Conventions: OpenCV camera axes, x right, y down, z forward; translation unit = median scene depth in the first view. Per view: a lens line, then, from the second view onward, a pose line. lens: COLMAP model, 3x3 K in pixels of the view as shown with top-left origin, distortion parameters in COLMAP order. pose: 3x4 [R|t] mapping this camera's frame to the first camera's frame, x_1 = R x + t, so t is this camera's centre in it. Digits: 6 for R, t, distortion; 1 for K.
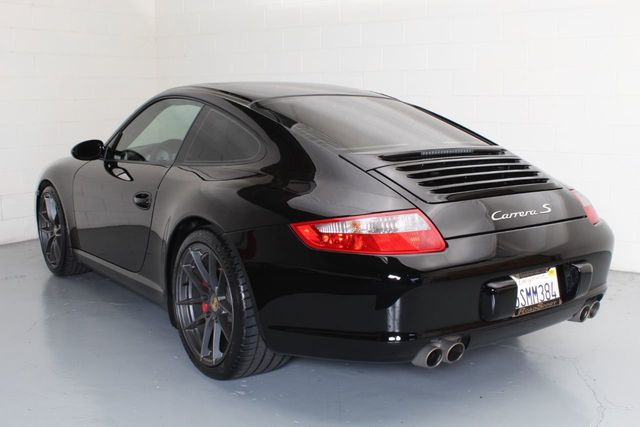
lens RADIAL K [[661.8, 0, 313.2], [0, 661.8, 215.1], [0, 0, 1]] dist [0.044331, 0.013383]
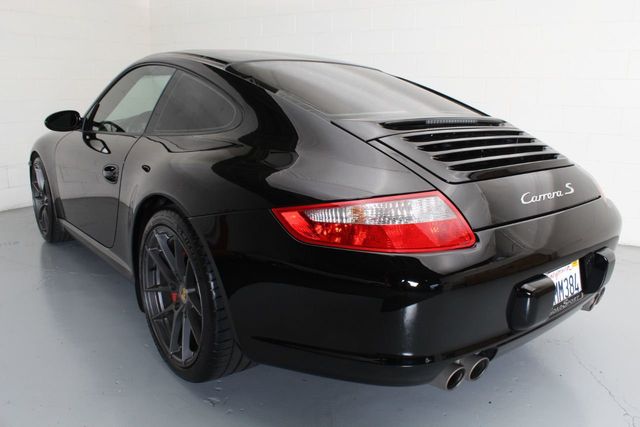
lens RADIAL K [[507.8, 0, 320.0], [0, 507.8, 213.5], [0, 0, 1]] dist [-0.058211, 0.003689]
pose [[0.997653, -0.000341, 0.068471, -0.016292], [-0.004267, 0.997735, 0.067133, -0.018208], [-0.068339, -0.067267, 0.995392, 0.343629]]
